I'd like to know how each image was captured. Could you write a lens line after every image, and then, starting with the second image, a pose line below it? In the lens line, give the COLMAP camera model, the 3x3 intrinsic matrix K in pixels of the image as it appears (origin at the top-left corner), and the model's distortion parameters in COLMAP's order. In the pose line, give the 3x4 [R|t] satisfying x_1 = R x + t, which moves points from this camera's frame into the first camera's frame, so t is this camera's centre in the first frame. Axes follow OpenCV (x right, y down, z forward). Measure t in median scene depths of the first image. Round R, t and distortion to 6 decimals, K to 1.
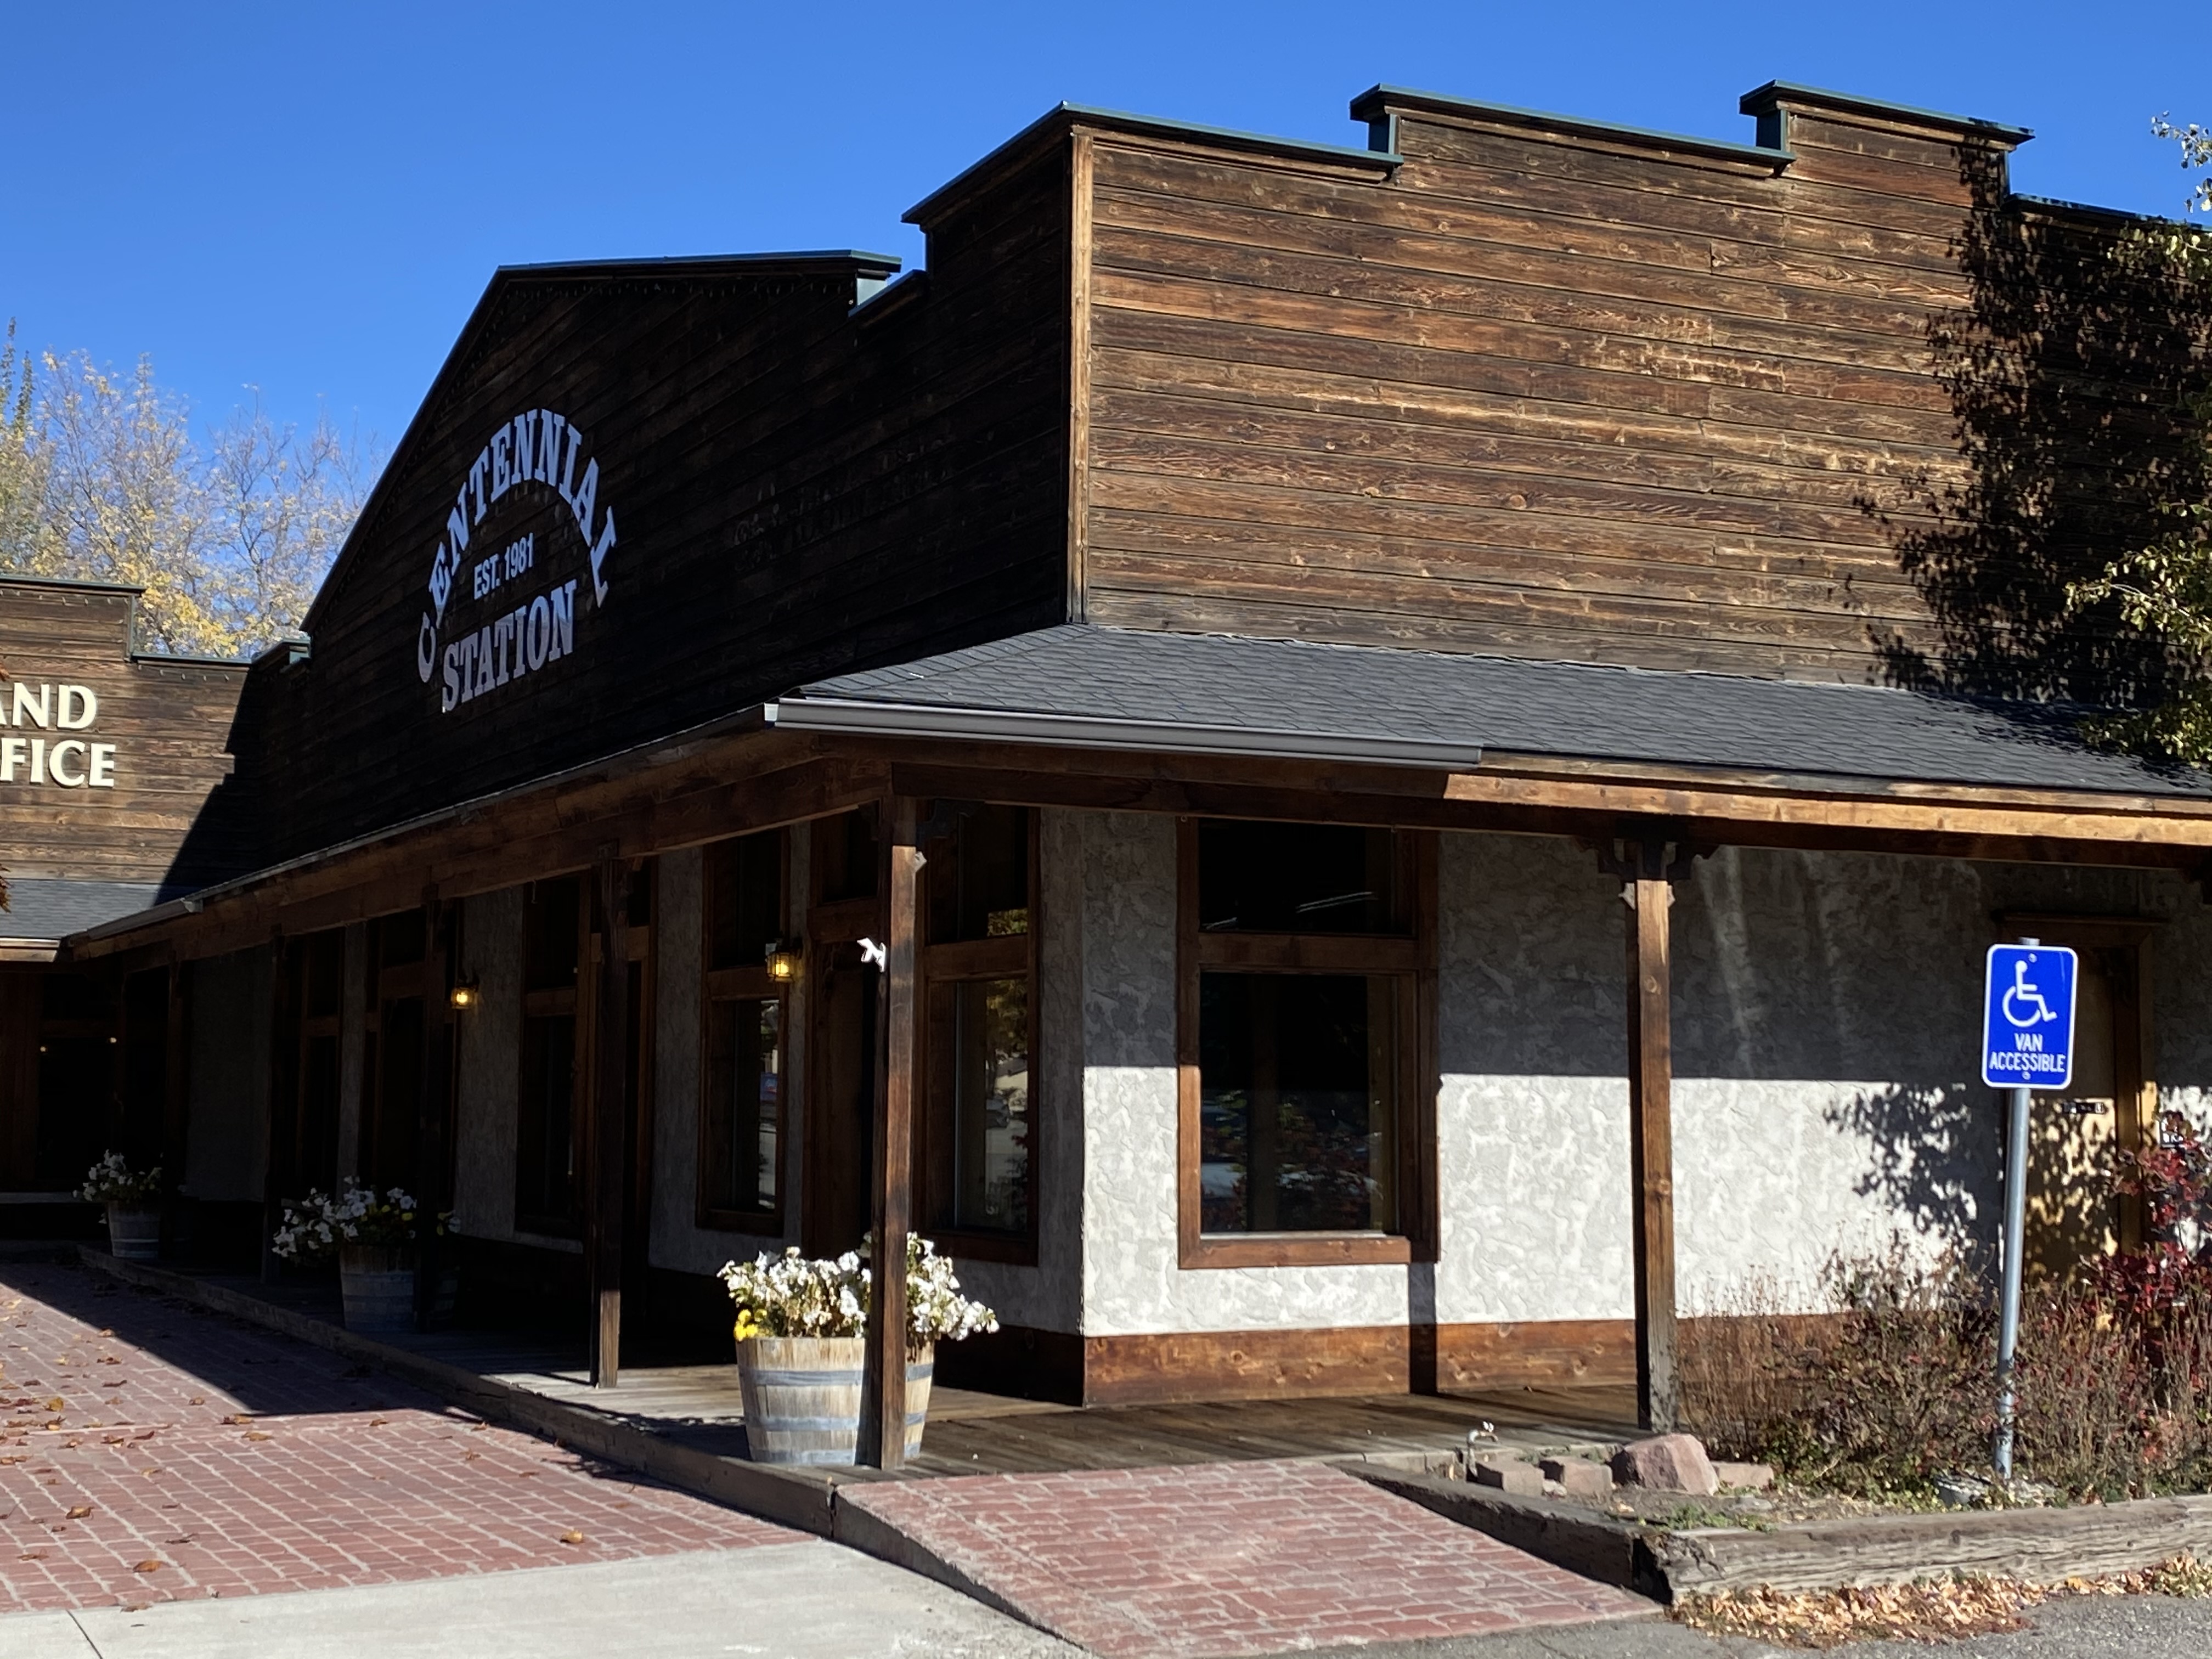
lens RADIAL K [[3049.8, 0, 1106.0], [0, 3049.8, 829.5], [0, 0, 1]] dist [0.108264, -0.102351]
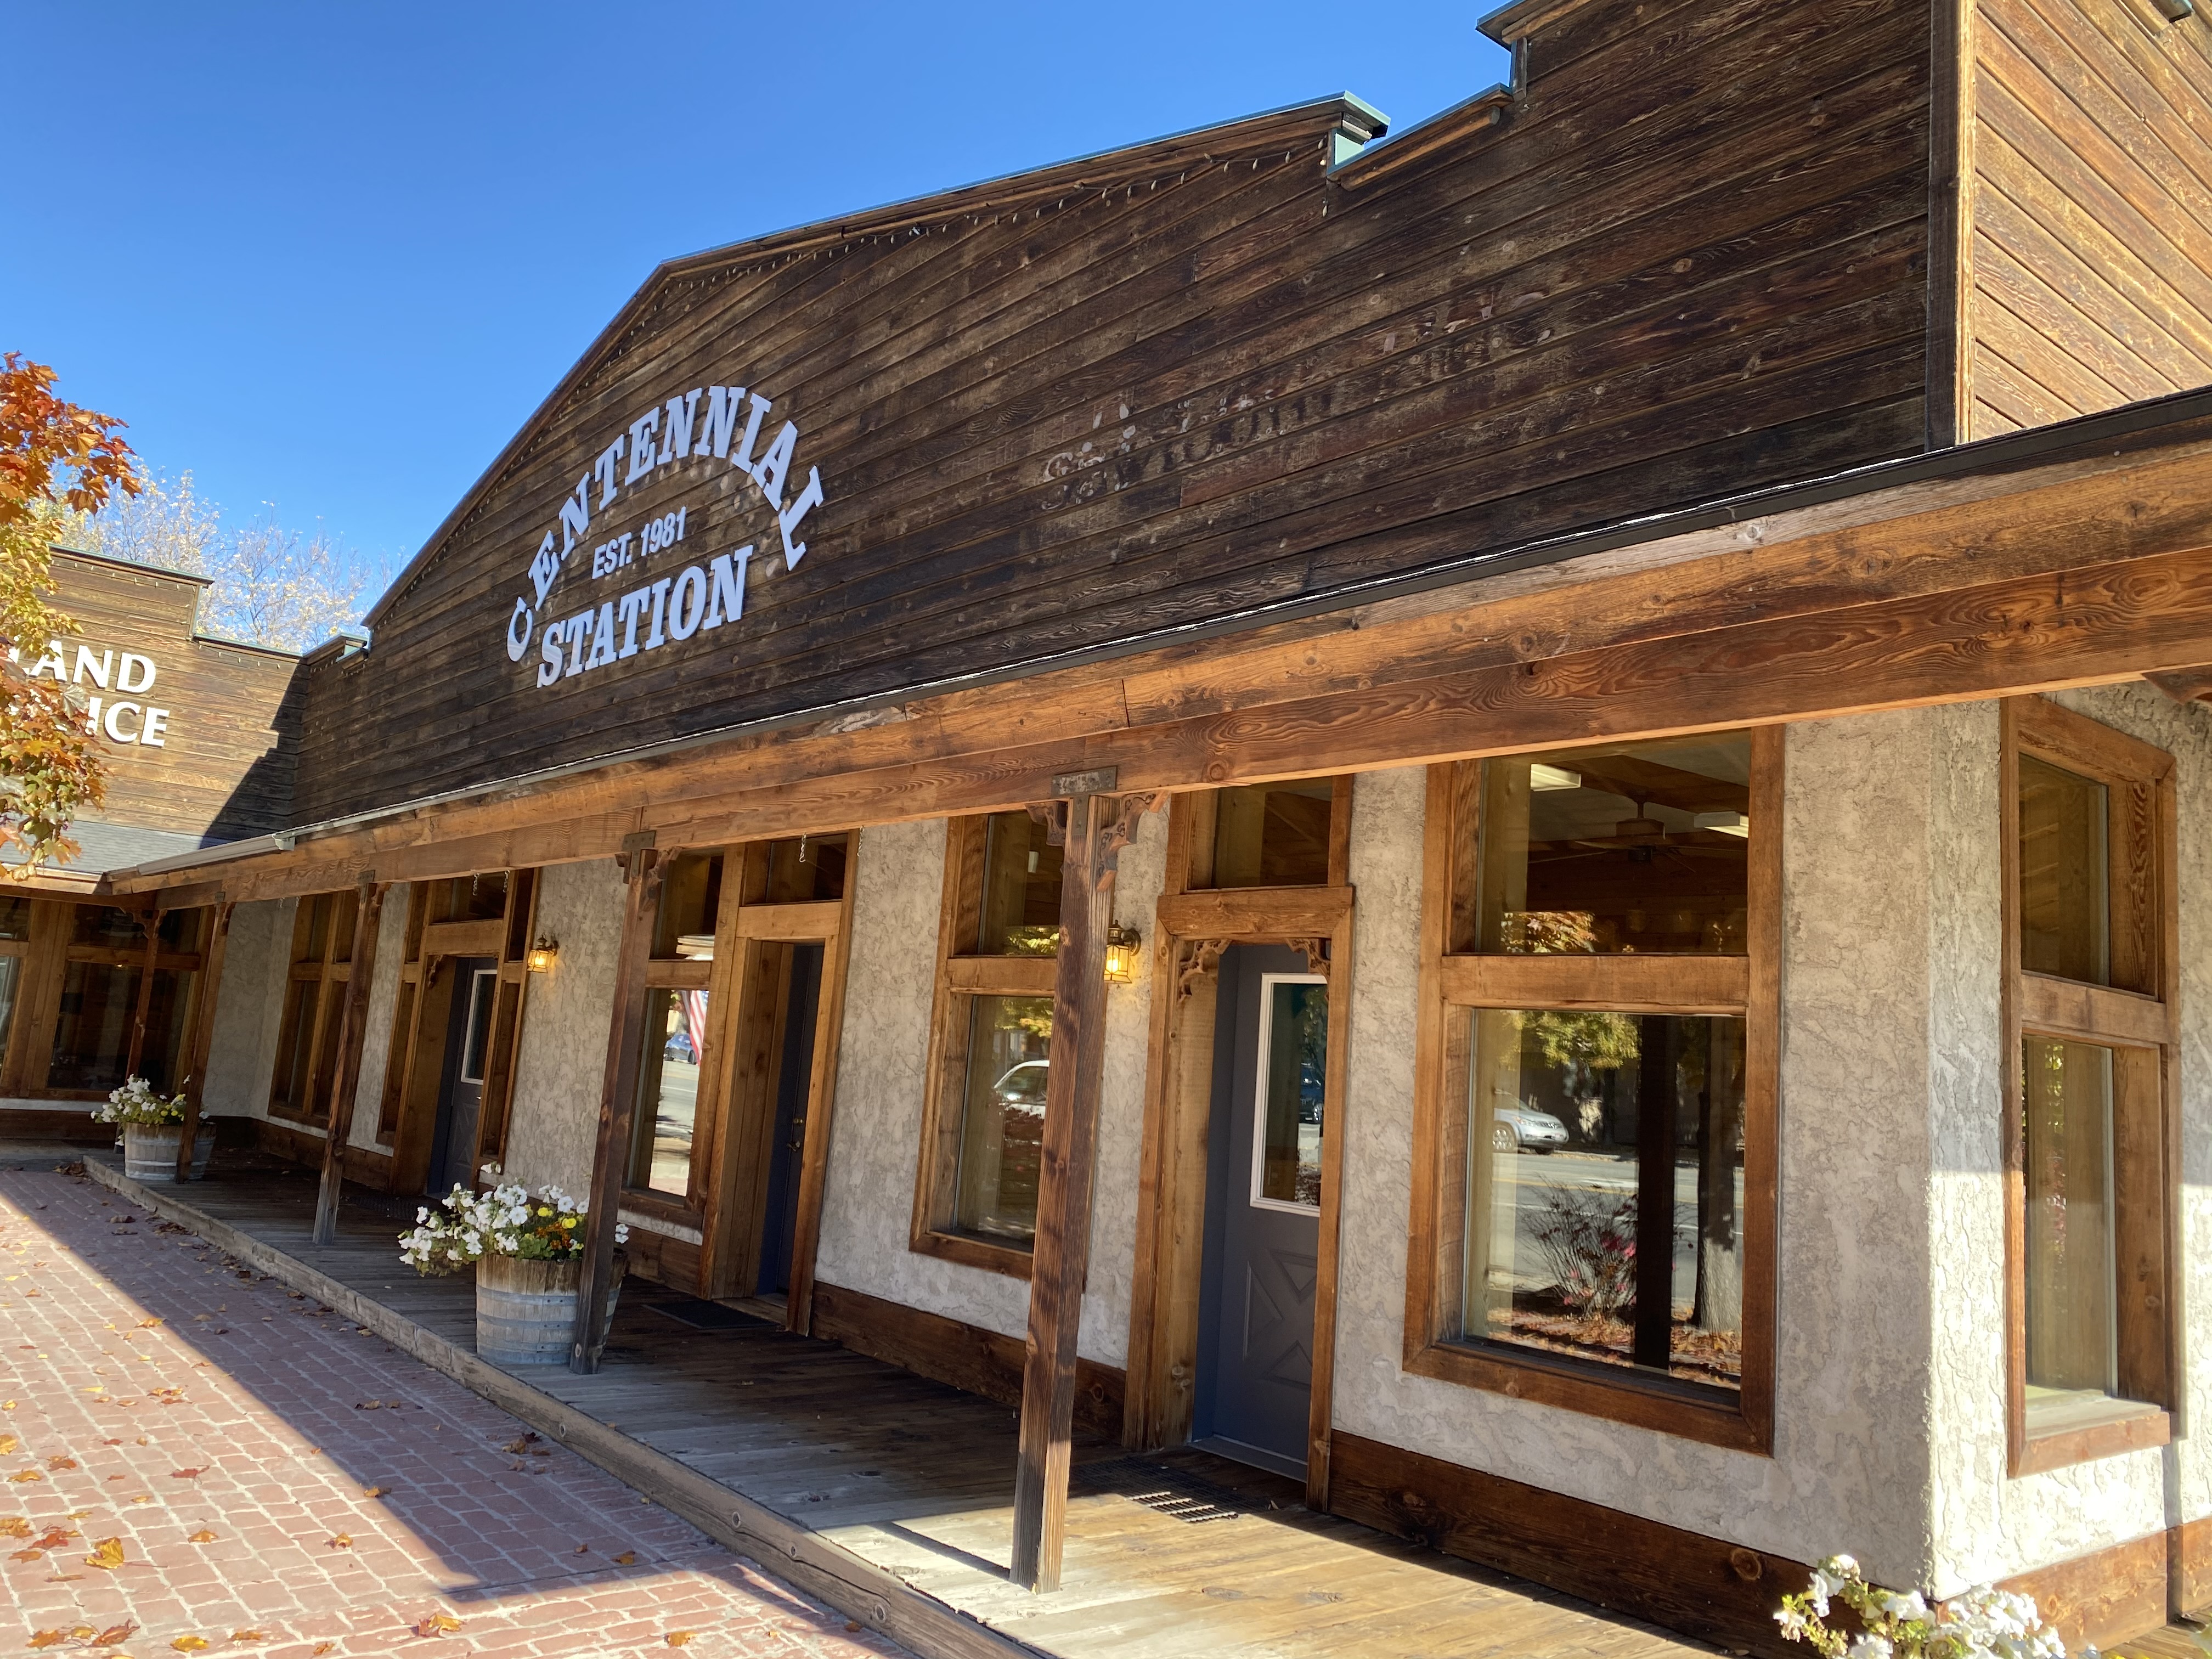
lens RADIAL K [[1718.8, 0, 1120.7], [0, 1718.8, 825.4], [0, 0, 1]] dist [-0.004724, 0.049219]
pose [[0.970690, 0.097060, 0.219865, -0.154970], [-0.087639, 0.994782, -0.052231, 0.023364], [-0.223787, 0.031432, 0.974131, 0.401242]]
